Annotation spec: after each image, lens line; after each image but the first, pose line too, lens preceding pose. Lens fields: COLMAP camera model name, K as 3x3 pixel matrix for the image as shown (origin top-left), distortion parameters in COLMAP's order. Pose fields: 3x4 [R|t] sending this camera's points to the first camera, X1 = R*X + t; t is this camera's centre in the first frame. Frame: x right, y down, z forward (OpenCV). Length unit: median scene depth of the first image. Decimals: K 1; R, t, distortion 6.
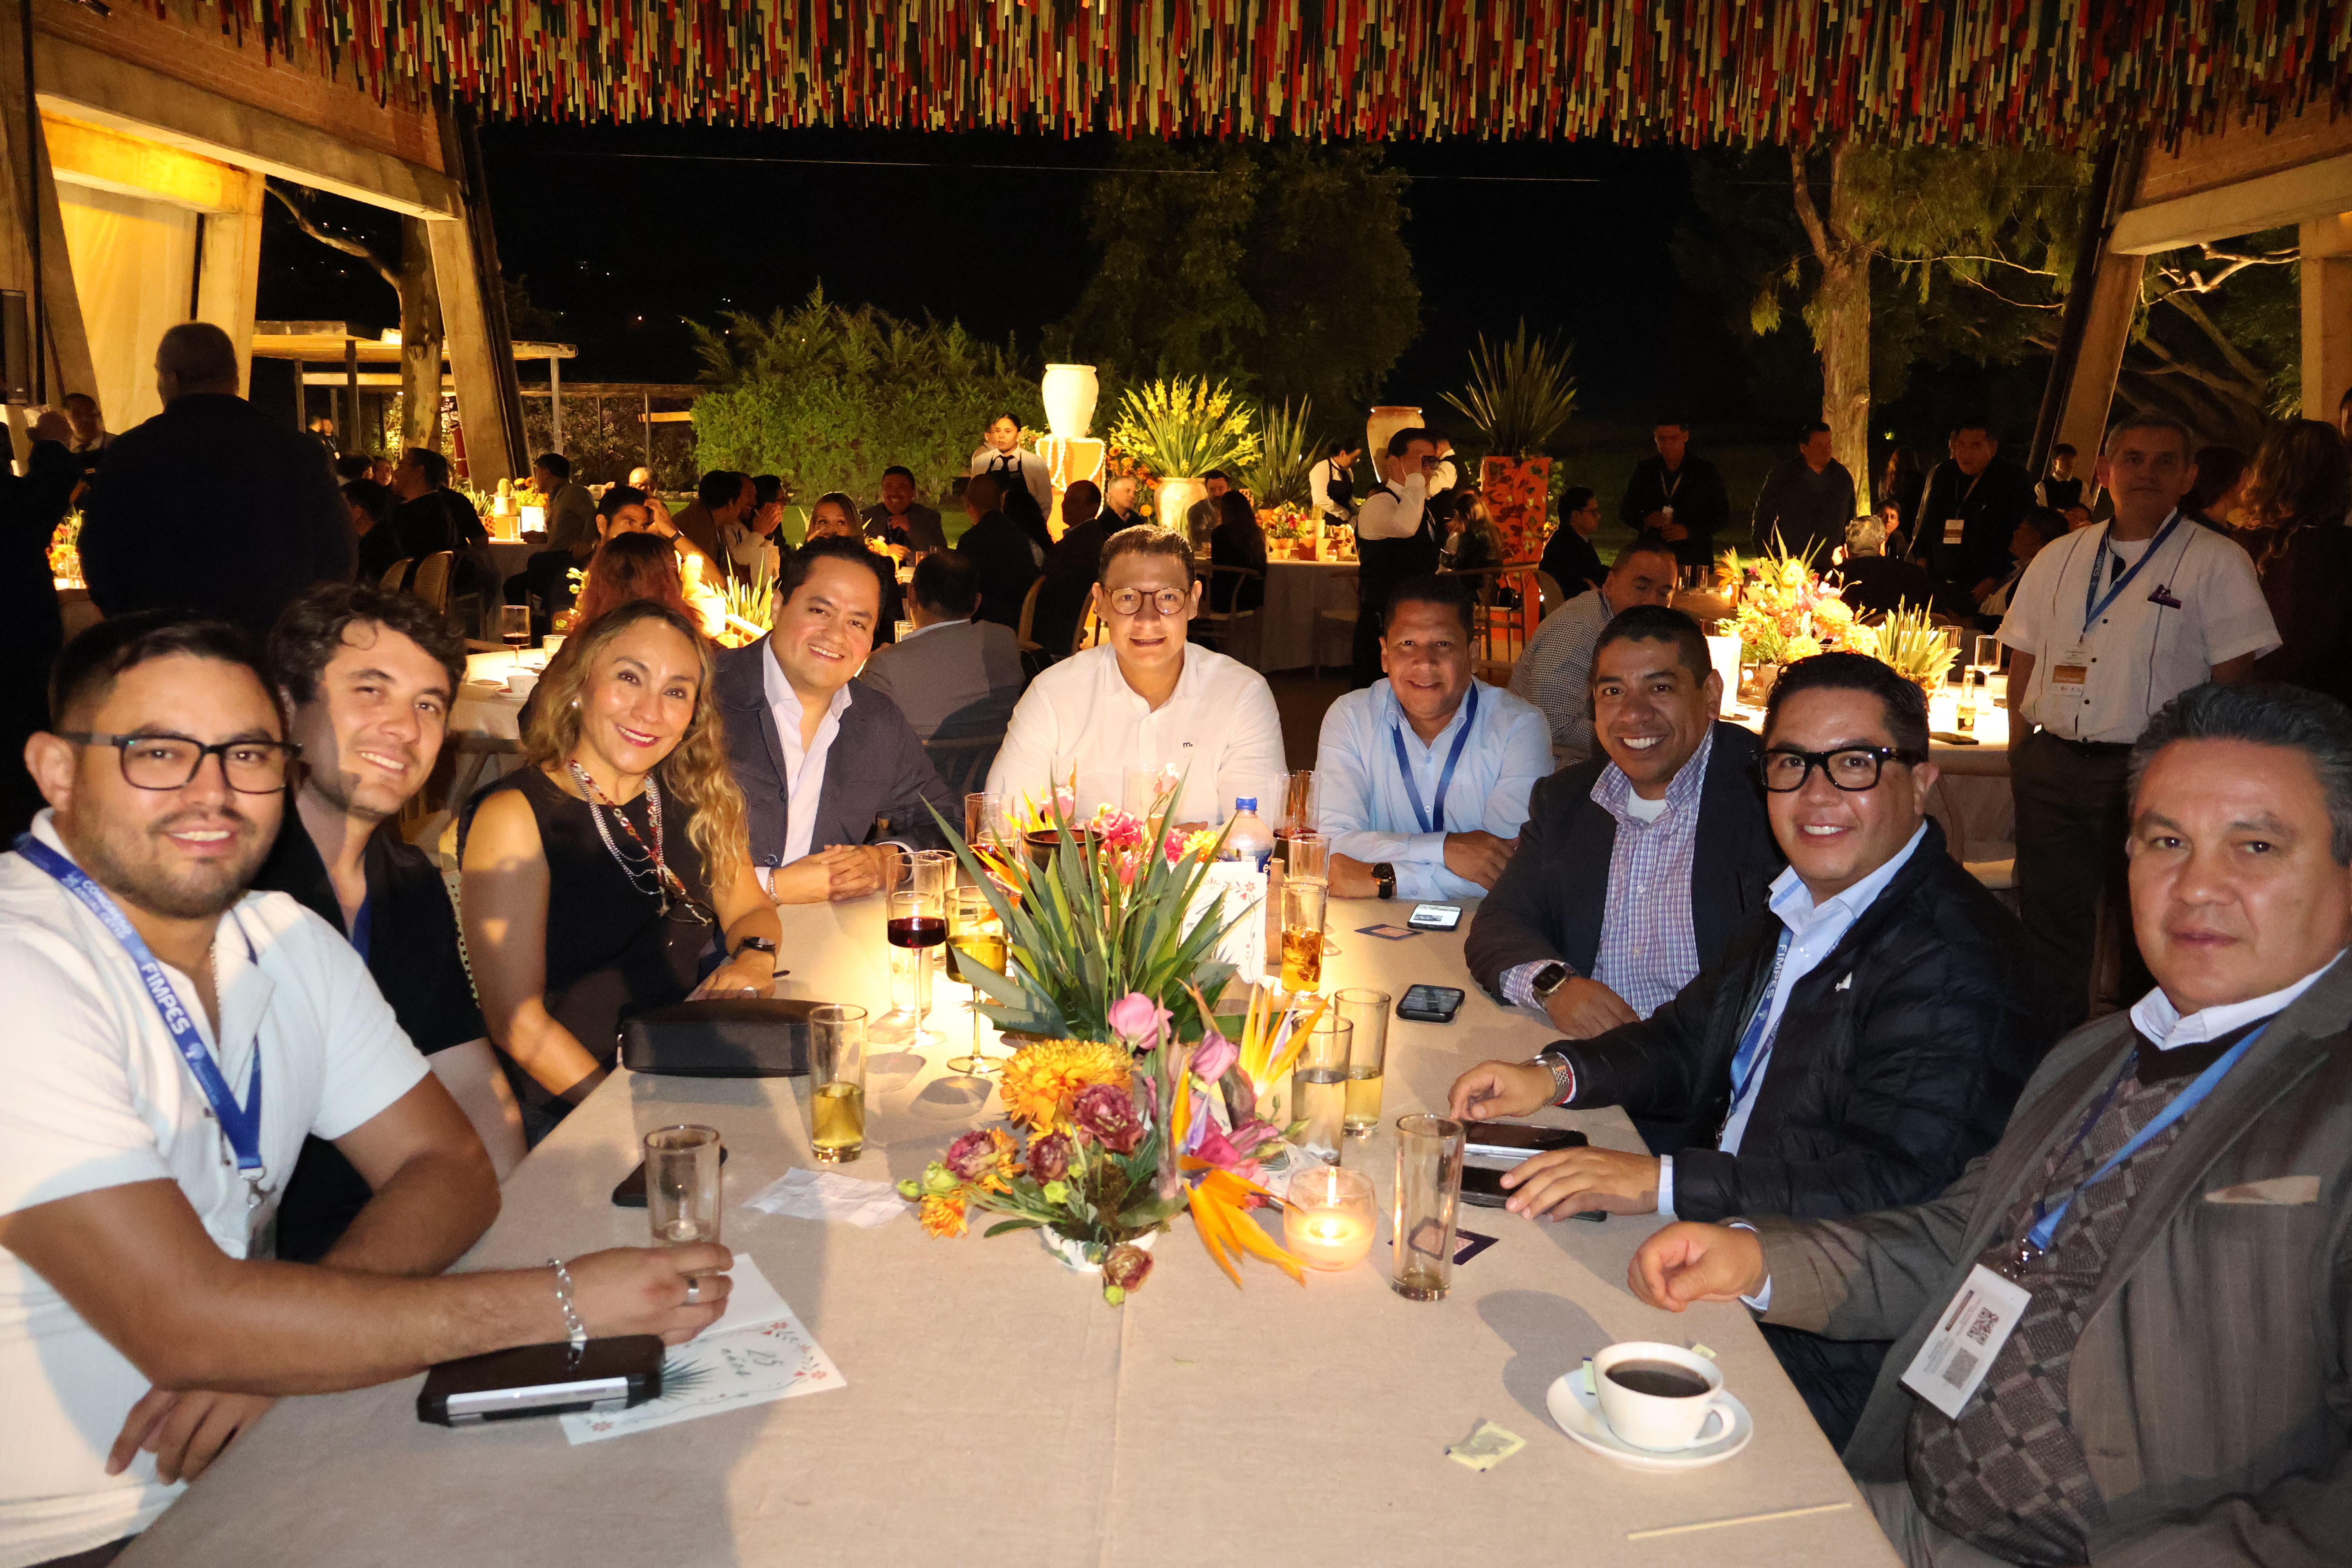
lens RADIAL K [[1988.0, 0, 1173.2], [0, 1988.0, 783.4], [0, 0, 1]] dist [-0.004636, 0.006902]
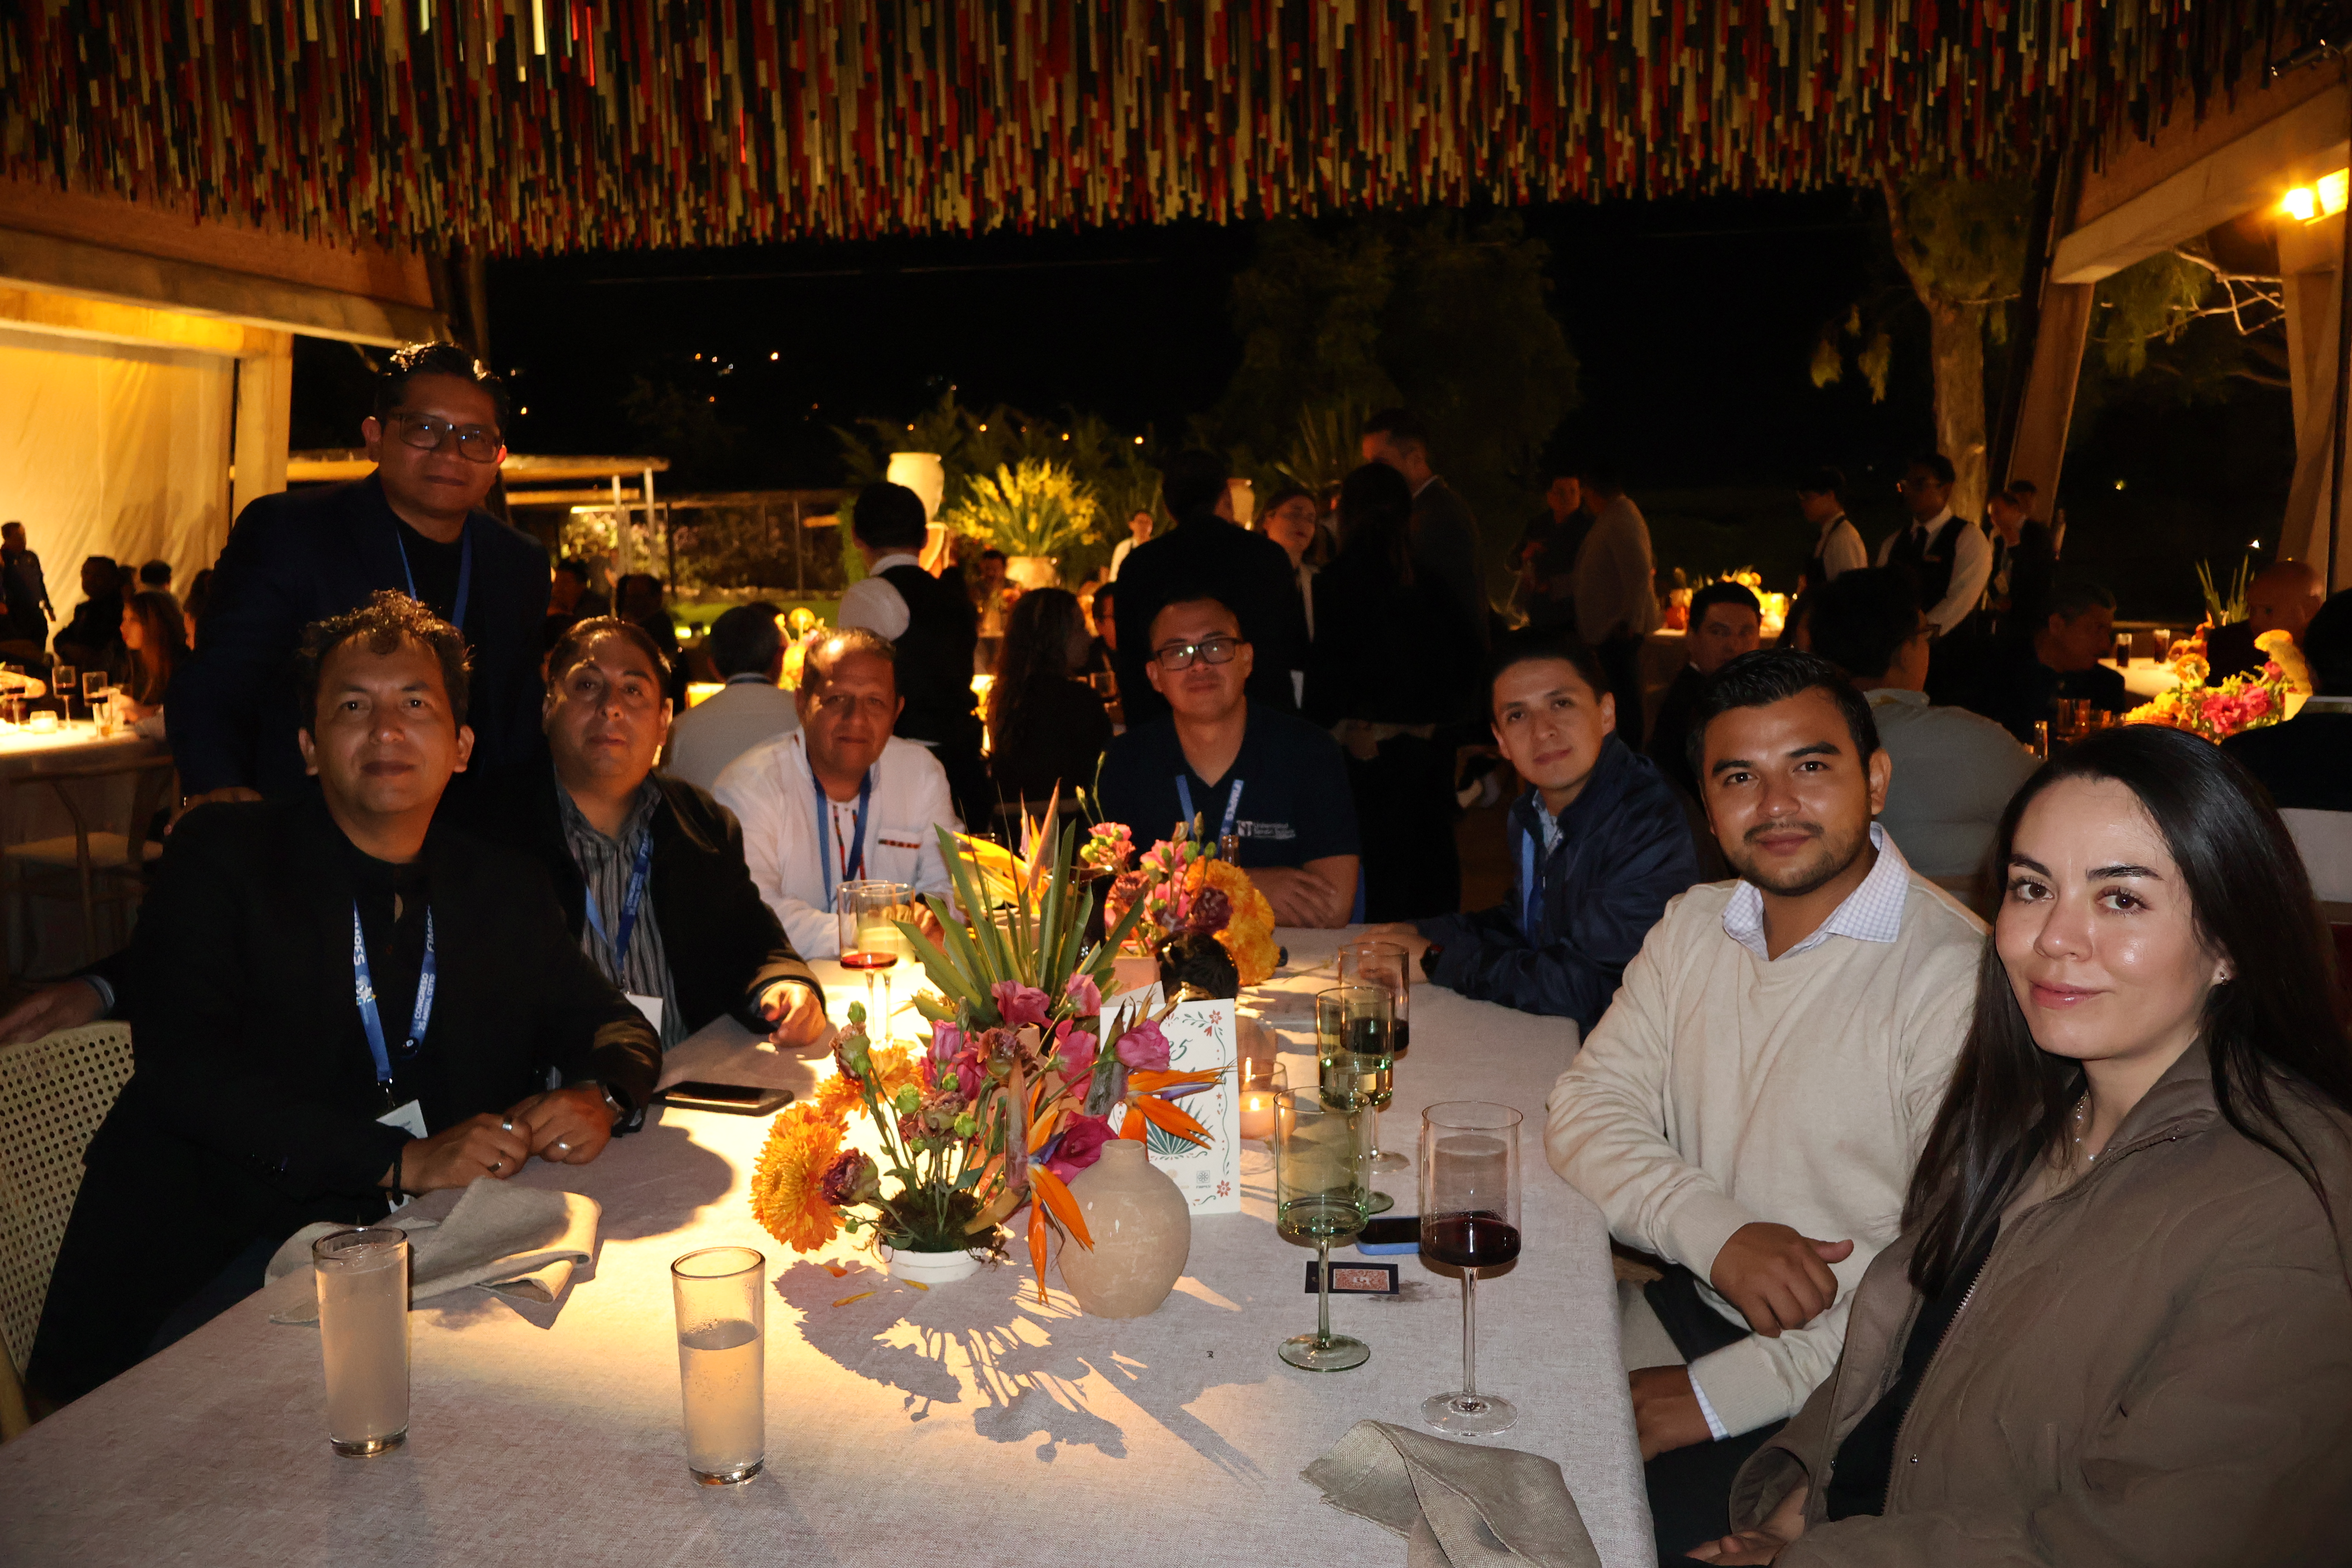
lens RADIAL K [[1988.0, 0, 1173.5], [0, 1988.0, 795.5], [0, 0, 1]] dist [-0.004636, 0.006902]
pose [[0.985216, -0.020337, -0.170107, 0.137238], [0.013904, 0.999145, -0.038925, 0.005171], [0.170753, 0.035985, 0.984657, 0.003067]]
